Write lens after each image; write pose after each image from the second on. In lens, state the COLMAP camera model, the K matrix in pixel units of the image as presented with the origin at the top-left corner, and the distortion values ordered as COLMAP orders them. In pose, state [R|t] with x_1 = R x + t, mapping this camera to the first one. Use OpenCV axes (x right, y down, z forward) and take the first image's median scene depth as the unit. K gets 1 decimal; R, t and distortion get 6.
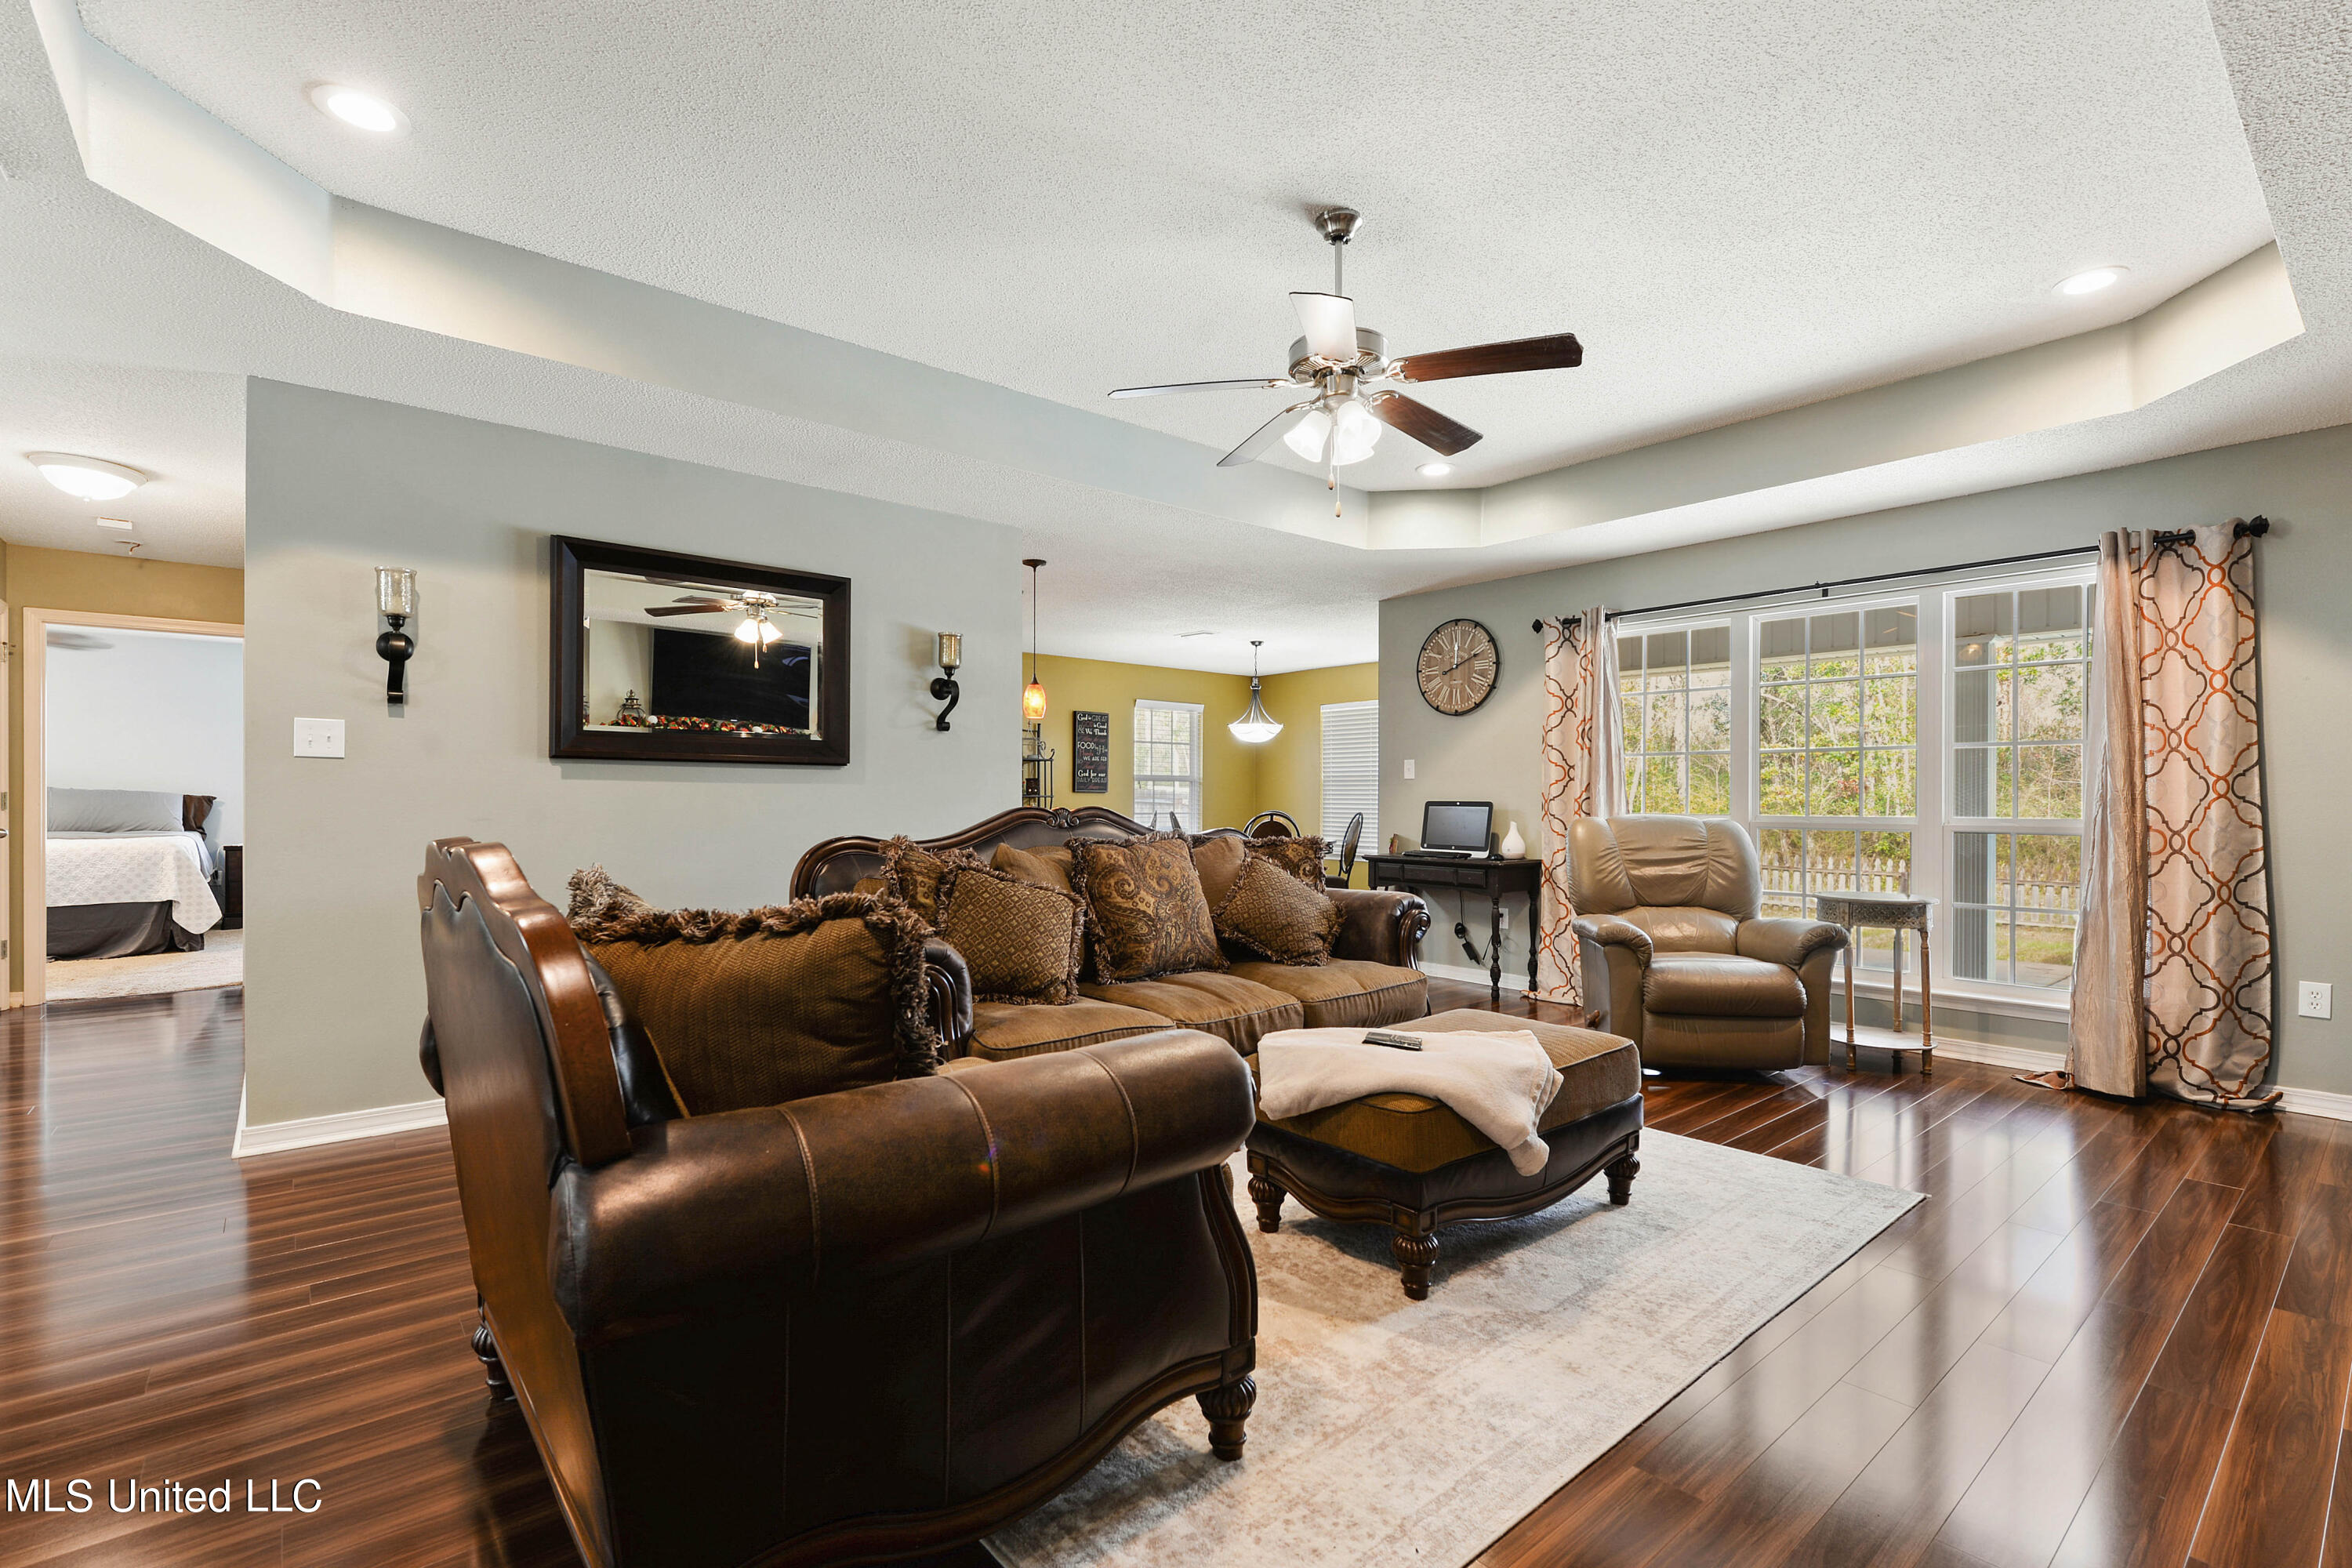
lens RADIAL K [[1052.6, 0, 1182.3], [0, 1052.6, 788.0], [0, 0, 1]] dist [0.002481, -0.000117]
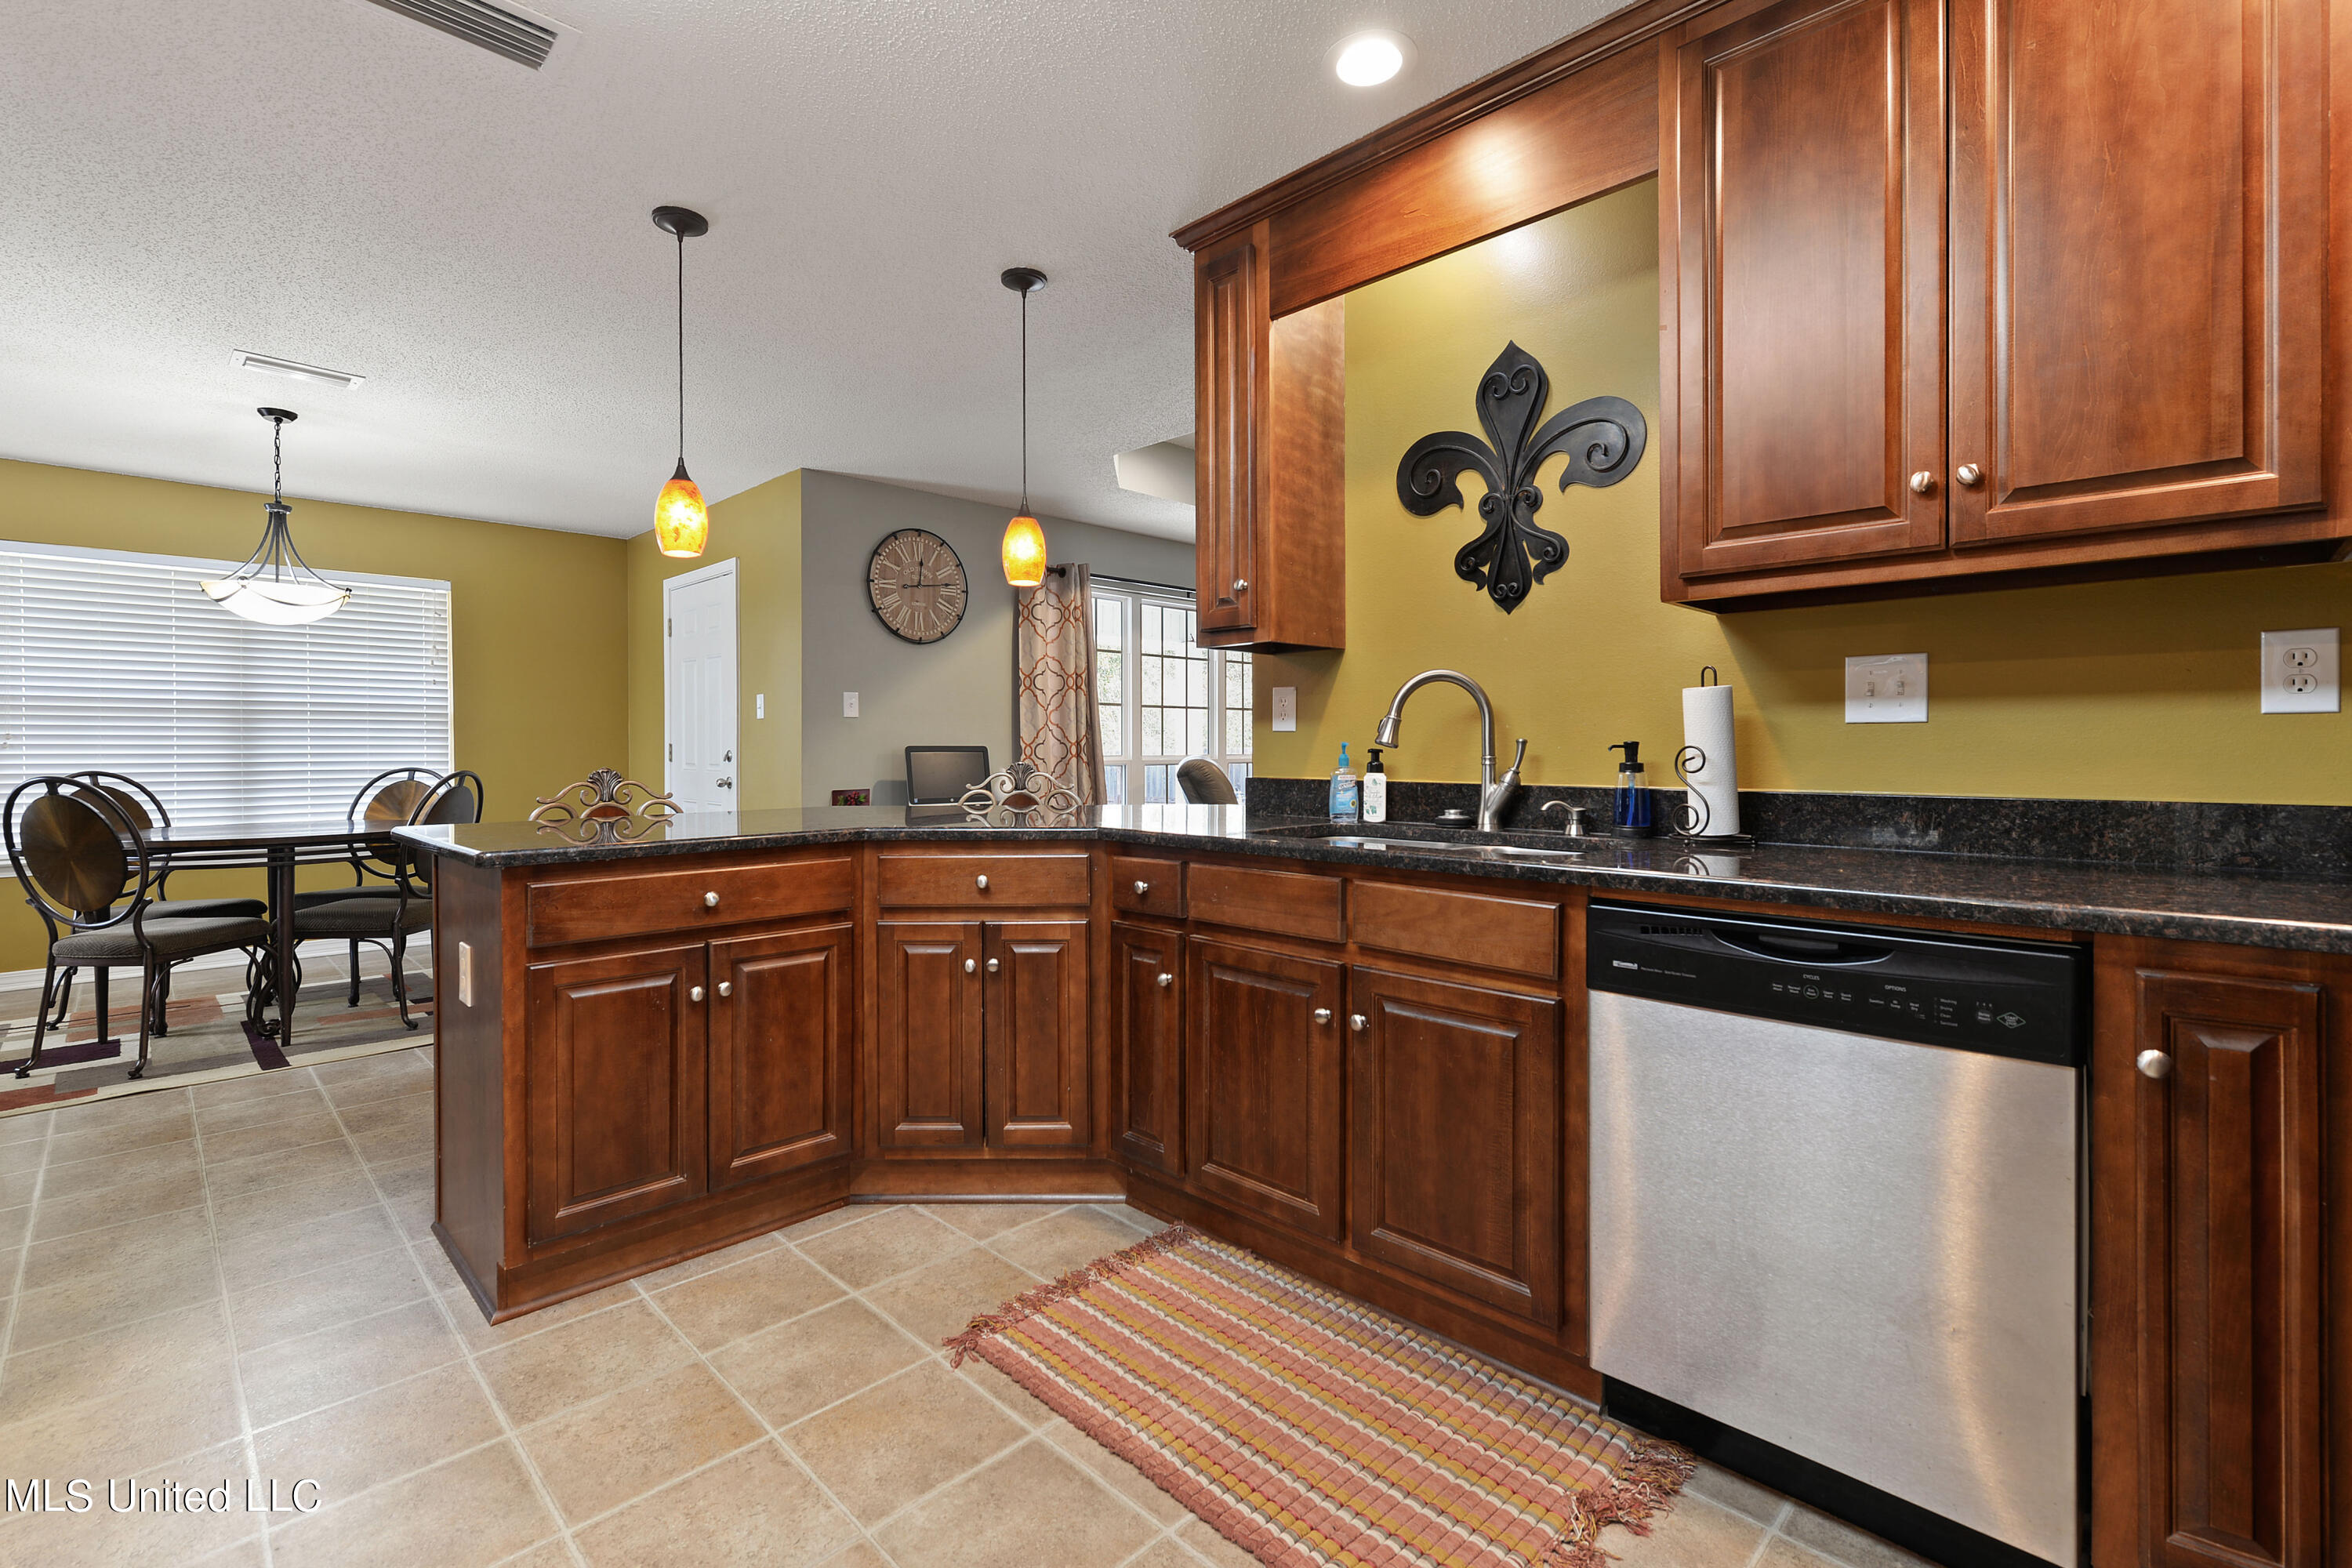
lens RADIAL K [[1052.6, 0, 1184.8], [0, 1052.6, 761.0], [0, 0, 1]] dist [0.002481, -0.000117]
pose [[-0.089832, -0.016686, 0.995817, -0.639027], [-0.007457, 0.999843, 0.016080, 0.010096], [-0.995929, -0.005981, -0.089942, 0.926288]]
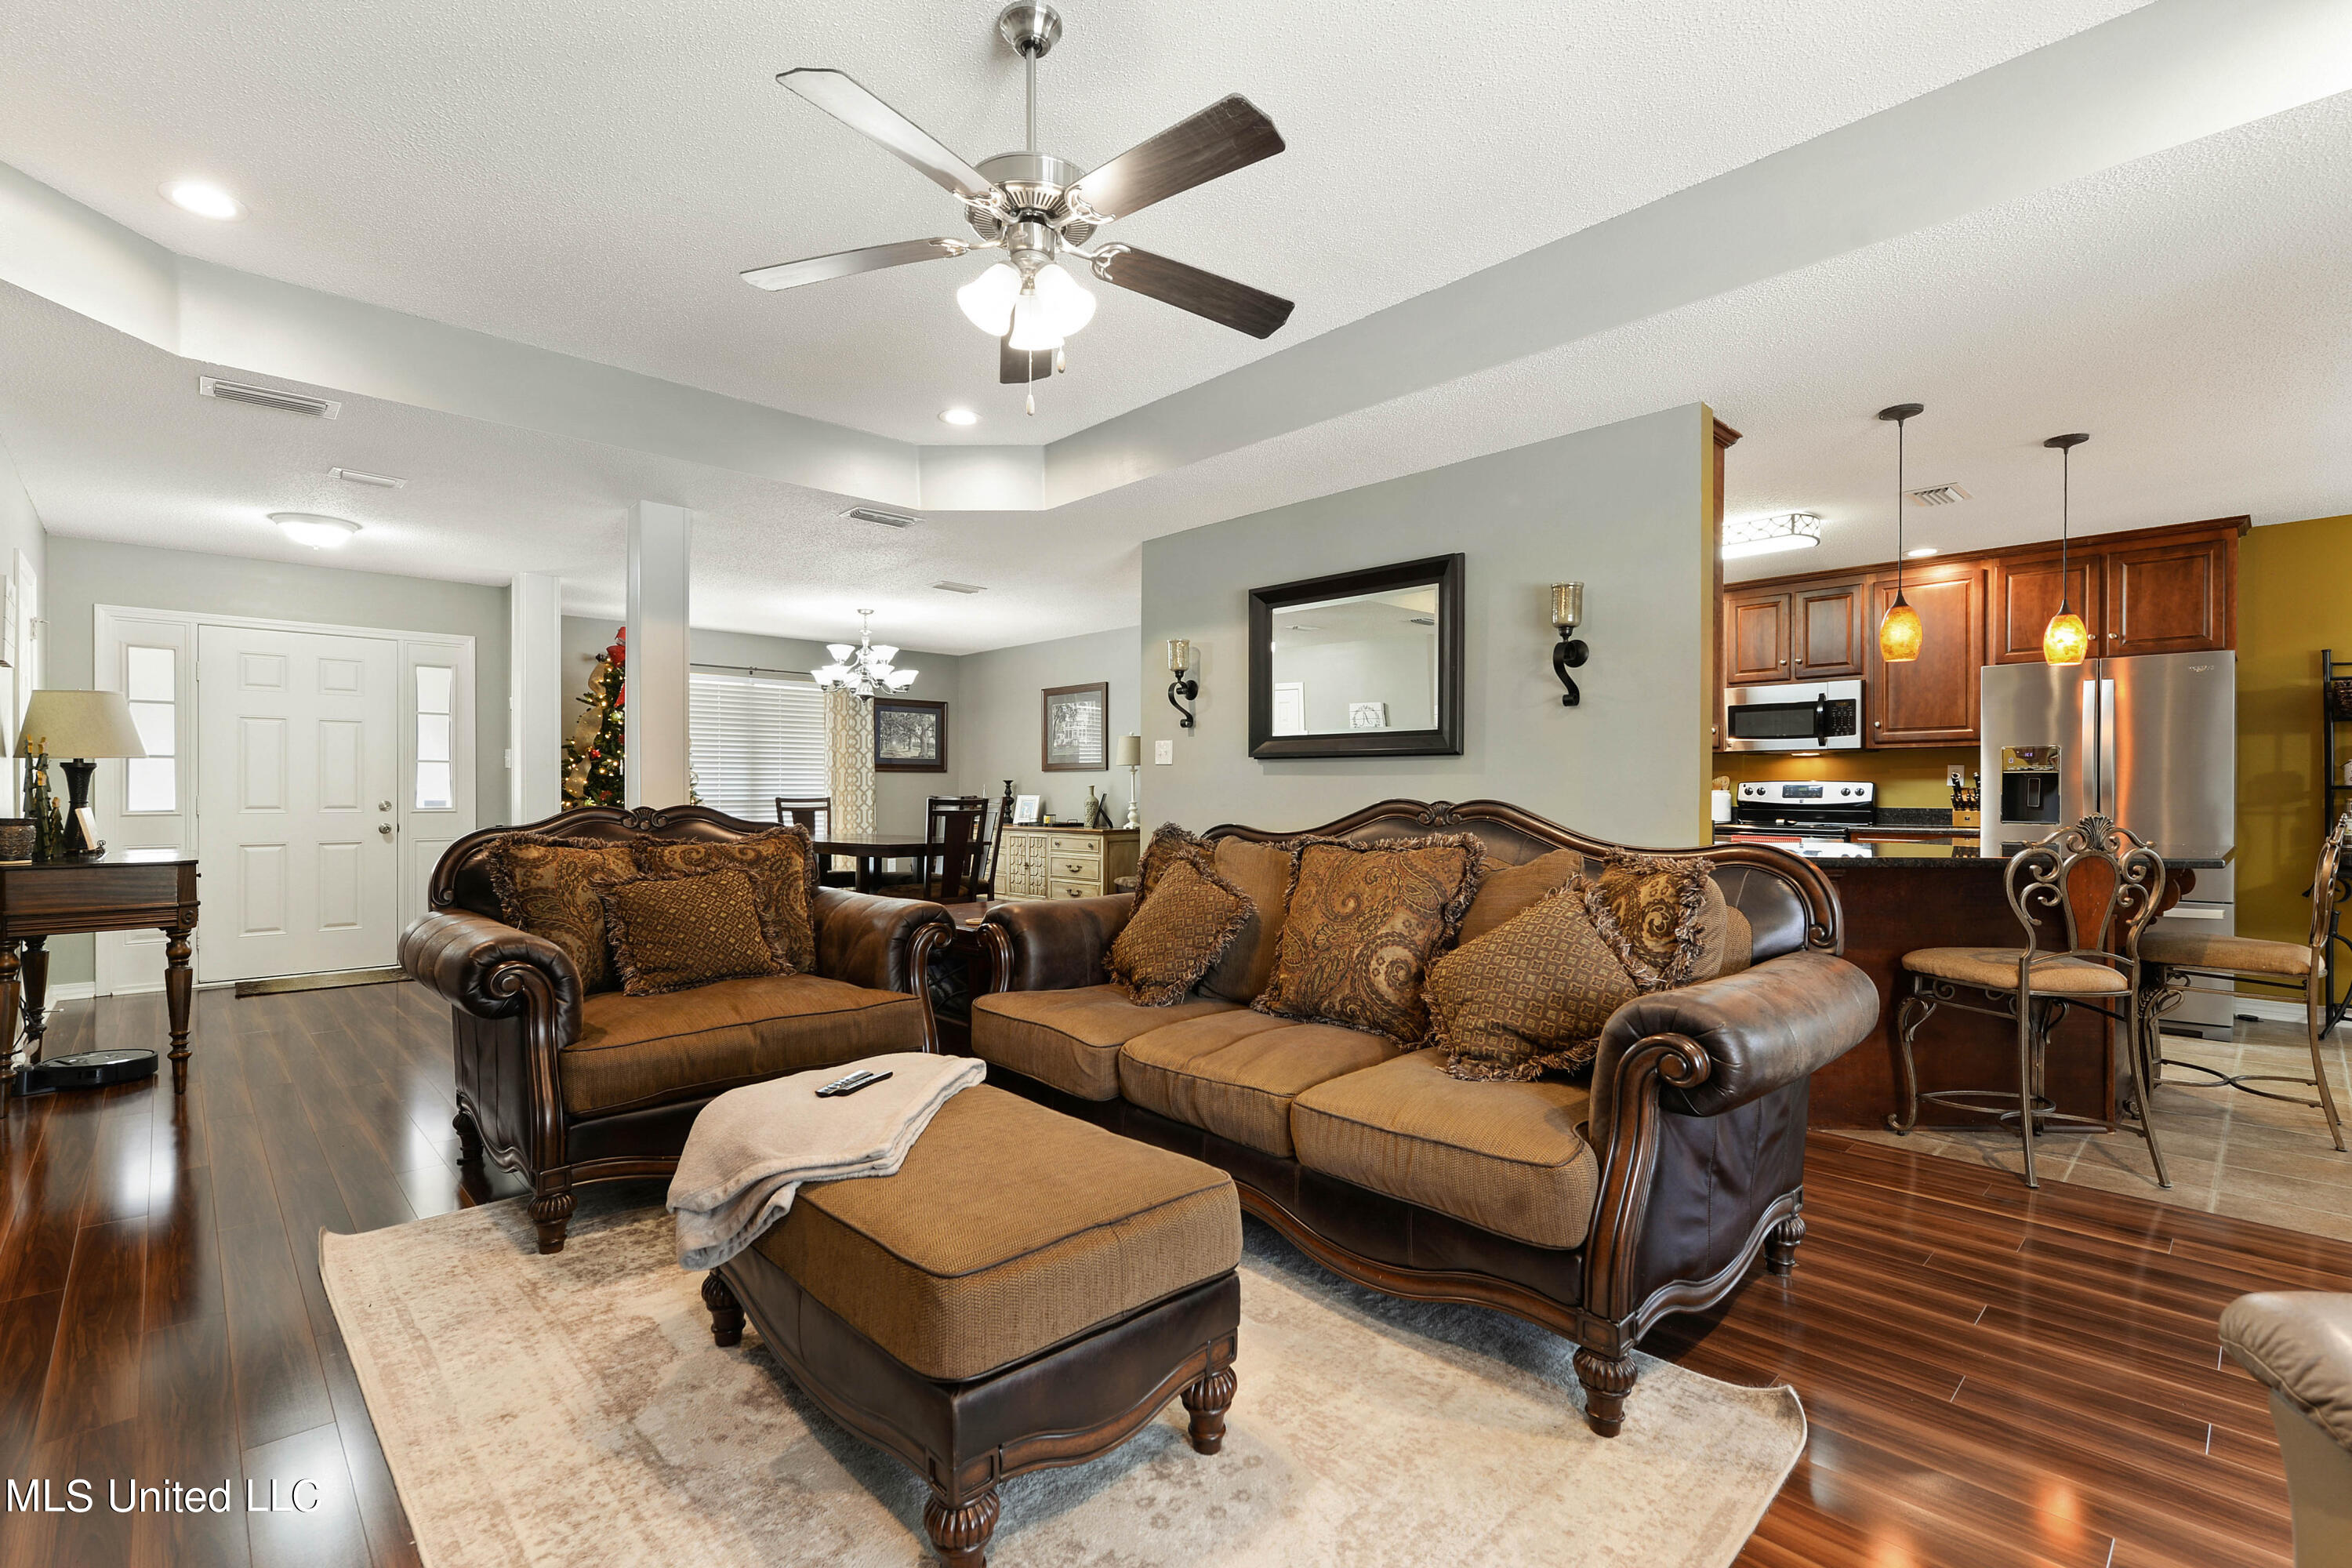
lens RADIAL K [[1052.6, 0, 1177.3], [0, 1052.6, 793.9], [0, 0, 1]] dist [0.002481, -0.000117]
pose [[0.059694, -0.000130, -0.998217, 0.439719], [0.009218, 0.999957, 0.000421, 0.007836], [0.998174, -0.009227, 0.059693, 0.514183]]
